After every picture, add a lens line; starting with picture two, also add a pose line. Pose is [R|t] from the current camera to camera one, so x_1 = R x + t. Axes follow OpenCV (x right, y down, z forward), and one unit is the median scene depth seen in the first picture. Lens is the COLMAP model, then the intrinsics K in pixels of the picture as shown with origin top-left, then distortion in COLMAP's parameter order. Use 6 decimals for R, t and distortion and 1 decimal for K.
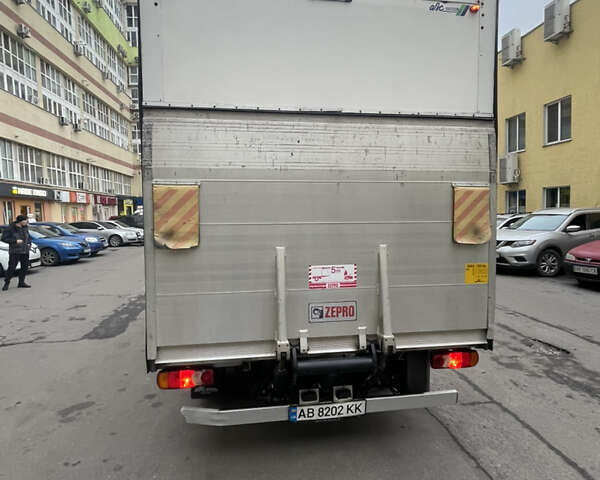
lens RADIAL K [[375.6, 0, 303.3], [0, 375.6, 239.3], [0, 0, 1]] dist [-0.001491, -0.000313]
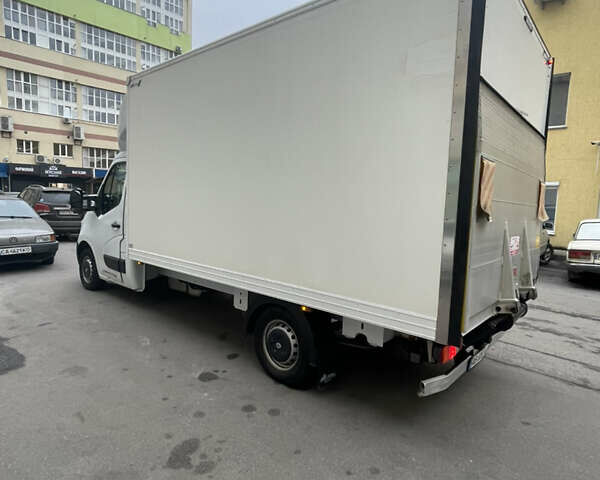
lens RADIAL K [[375.1, 0, 297.8], [0, 375.1, 226.3], [0, 0, 1]] dist [0.006834, 0.002825]
pose [[0.776062, -0.010794, 0.630564, -1.005877], [0.001215, 0.999877, 0.015621, 0.003633], [-0.630655, -0.011356, 0.775980, 0.345545]]
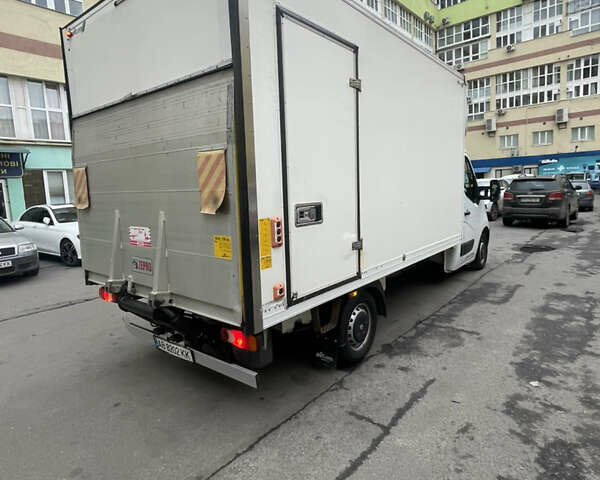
lens RADIAL K [[375.6, 0, 303.3], [0, 375.6, 239.3], [0, 0, 1]] dist [-0.001491, -0.000313]
pose [[0.680638, 0.087920, -0.727326, 1.013437], [-0.020772, 0.994690, 0.100801, -0.018944], [0.732326, -0.053501, 0.678850, 0.429973]]
